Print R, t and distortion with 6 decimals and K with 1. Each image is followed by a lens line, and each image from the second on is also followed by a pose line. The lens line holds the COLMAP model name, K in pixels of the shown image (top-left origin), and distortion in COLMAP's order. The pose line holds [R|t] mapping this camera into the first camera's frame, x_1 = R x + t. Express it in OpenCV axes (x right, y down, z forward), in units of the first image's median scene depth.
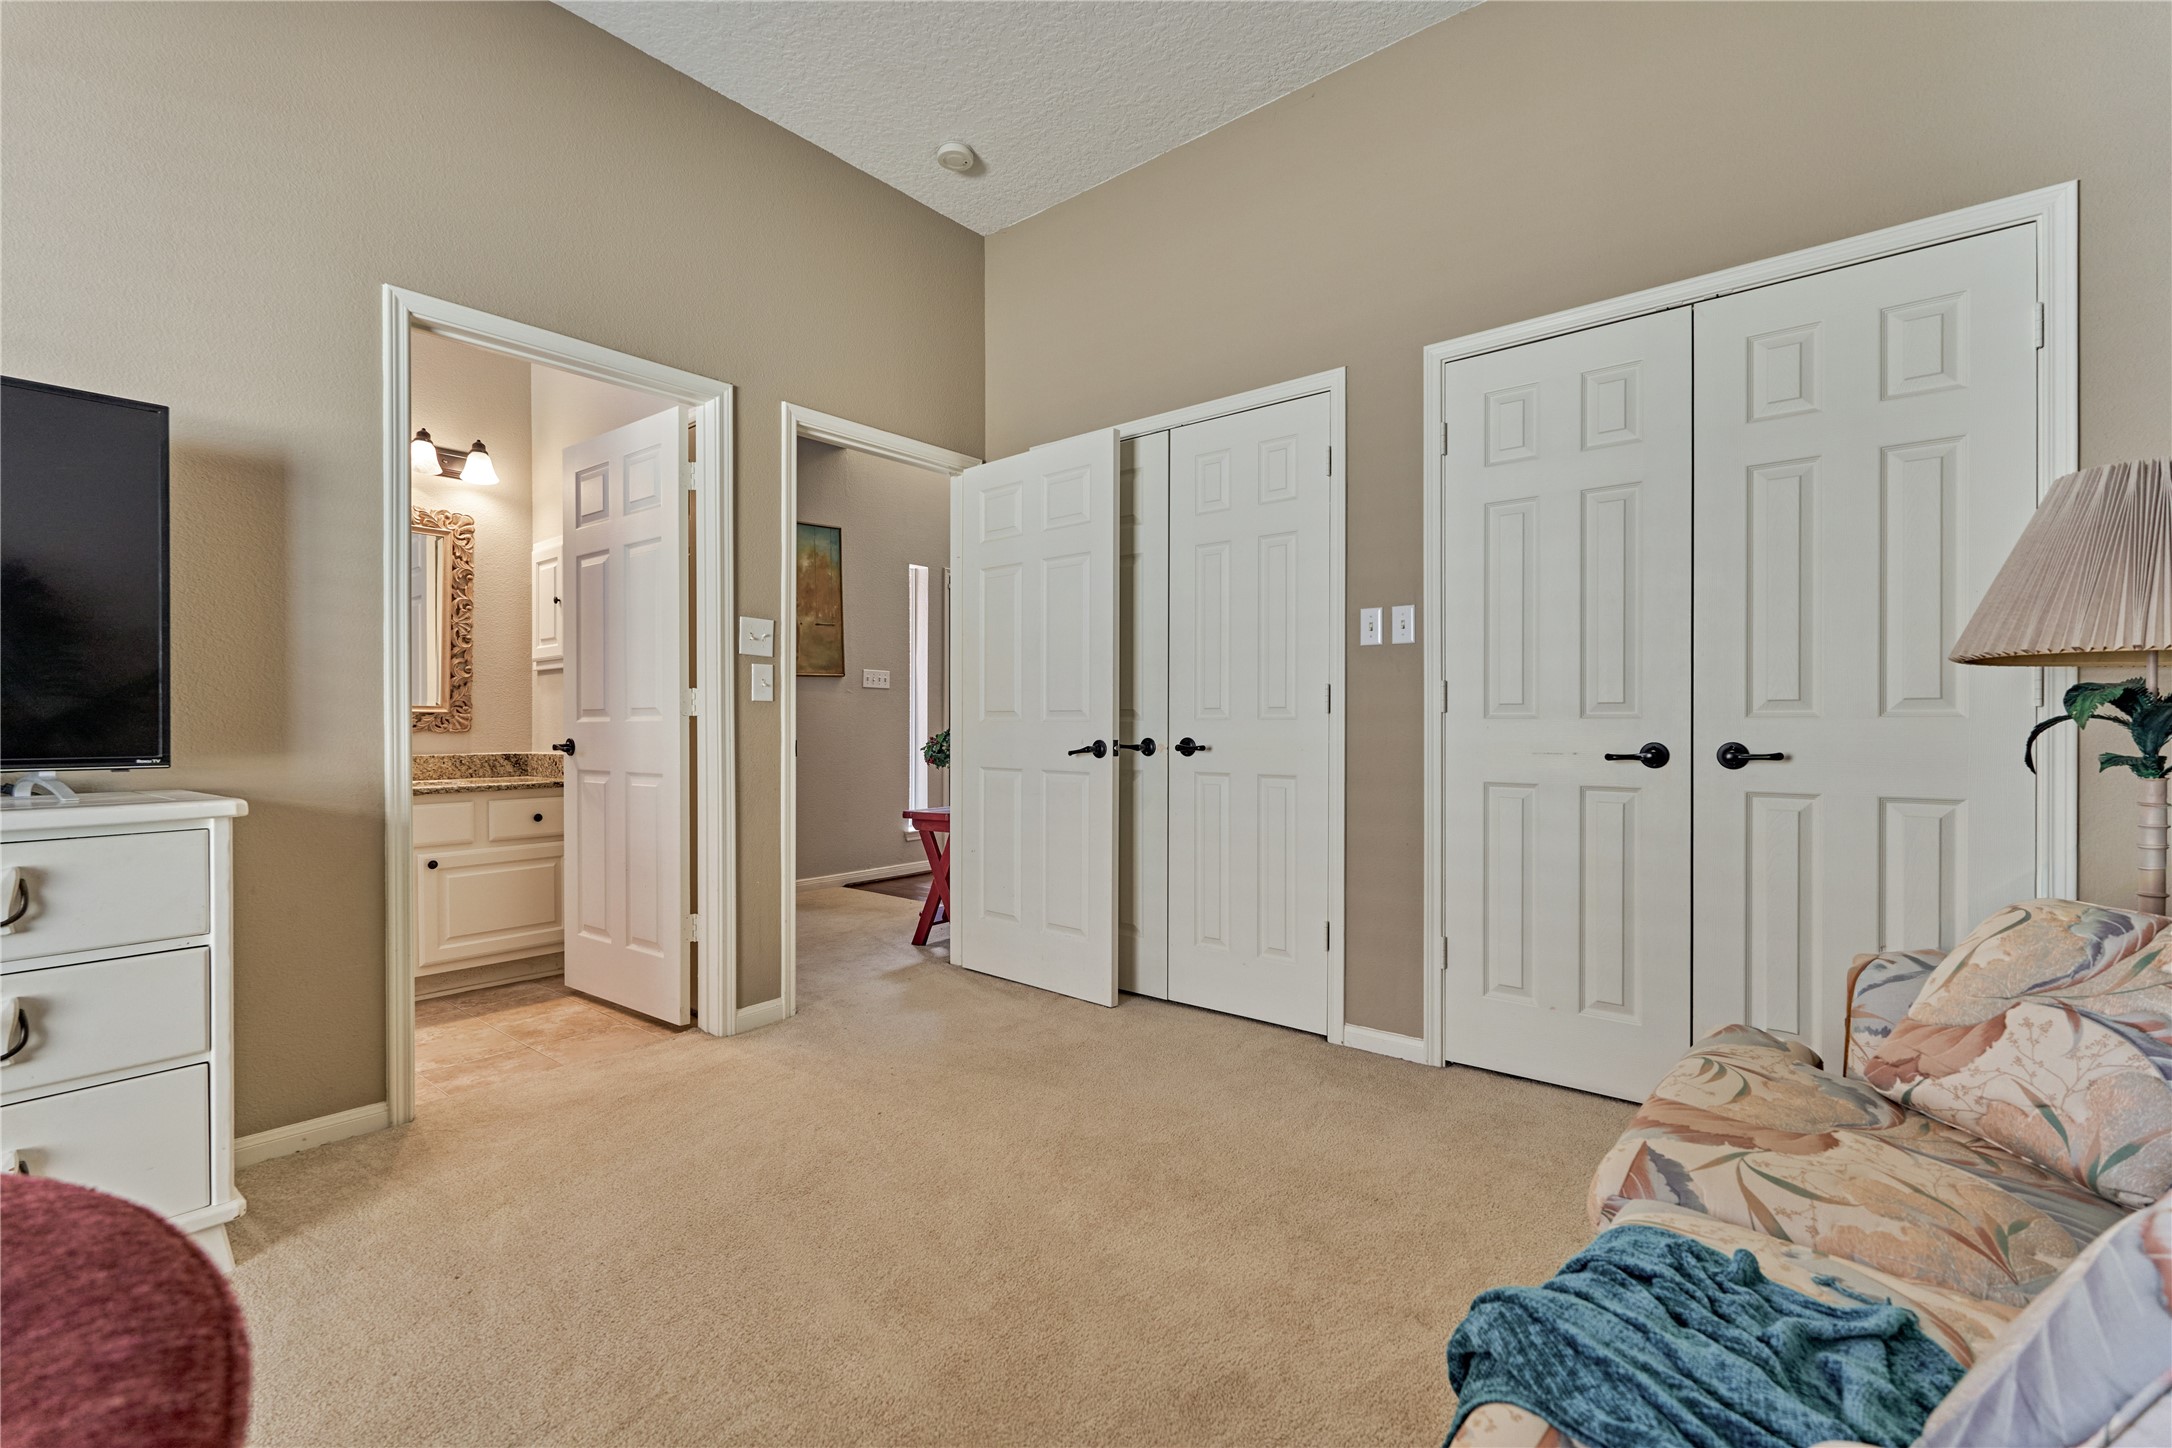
lens RADIAL K [[952.6, 0, 1090.6], [0, 952.6, 728.8], [0, 0, 1]] dist [-0.001478, -0.000601]
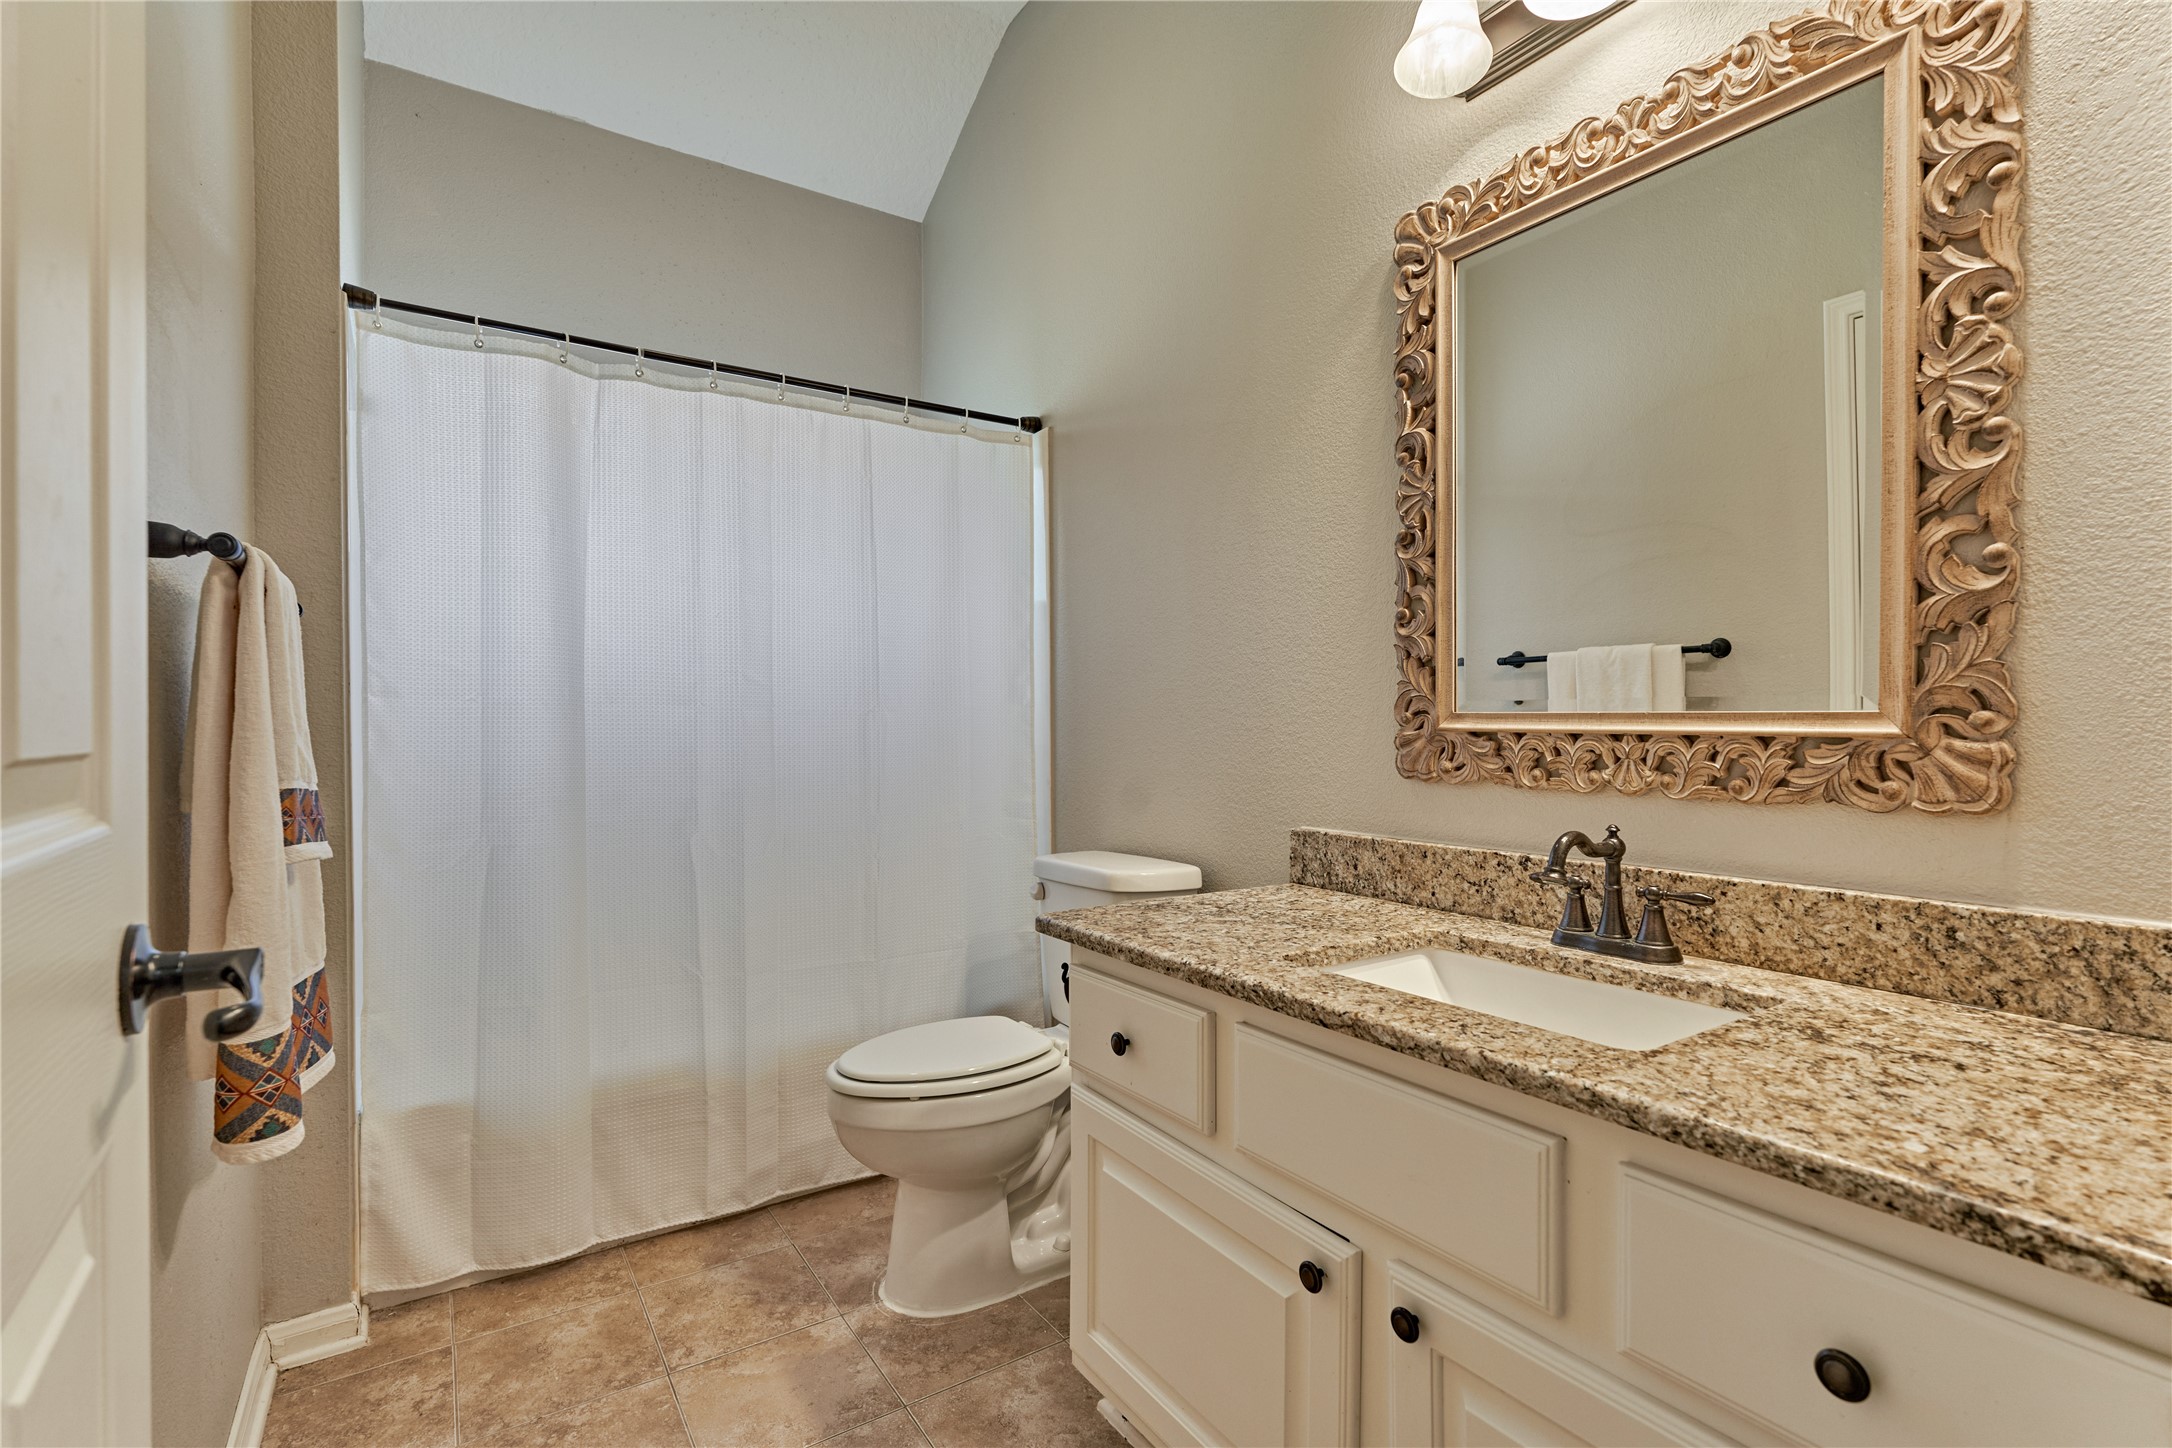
lens RADIAL K [[1007.3, 0, 1086.3], [0, 1007.3, 729.3], [0, 0, 1]] dist [-0.001907, 0.000158]
pose [[-0.288117, 0.006430, -0.957574, -0.346158], [-0.003412, 0.999964, 0.007741, -0.020052], [0.957589, 0.005497, -0.288085, 0.860548]]
